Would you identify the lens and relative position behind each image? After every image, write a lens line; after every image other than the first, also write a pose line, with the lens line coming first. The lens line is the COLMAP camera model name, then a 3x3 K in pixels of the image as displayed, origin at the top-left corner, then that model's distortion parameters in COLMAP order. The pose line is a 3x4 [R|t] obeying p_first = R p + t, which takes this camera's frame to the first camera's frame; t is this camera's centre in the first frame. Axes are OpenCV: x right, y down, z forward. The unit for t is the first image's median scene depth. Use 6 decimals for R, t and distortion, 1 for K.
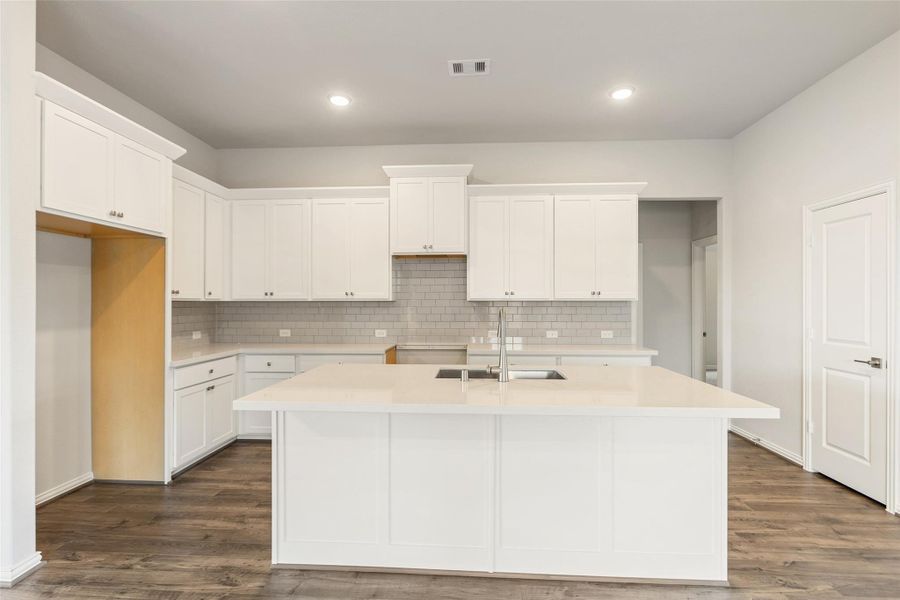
lens RADIAL K [[422.2, 0, 449.0], [0, 422.2, 301.4], [0, 0, 1]] dist [-0.004573, 0.000625]
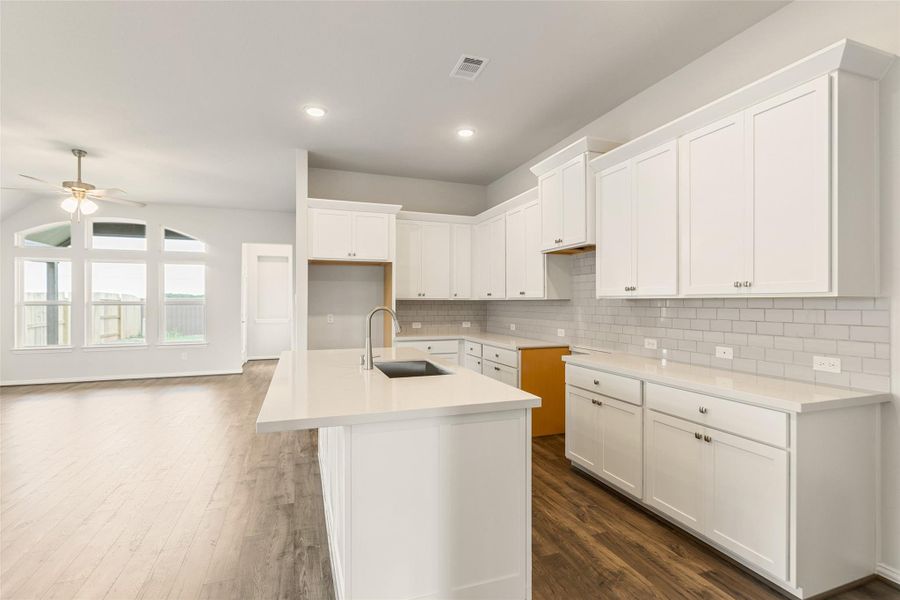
lens RADIAL K [[422.2, 0, 449.0], [0, 422.2, 301.4], [0, 0, 1]] dist [-0.004573, 0.000625]
pose [[0.391978, -0.000363, -0.919975, 0.769310], [0.001165, 0.999999, 0.000102, 0.002841], [0.919974, -0.001112, 0.391978, 0.453217]]
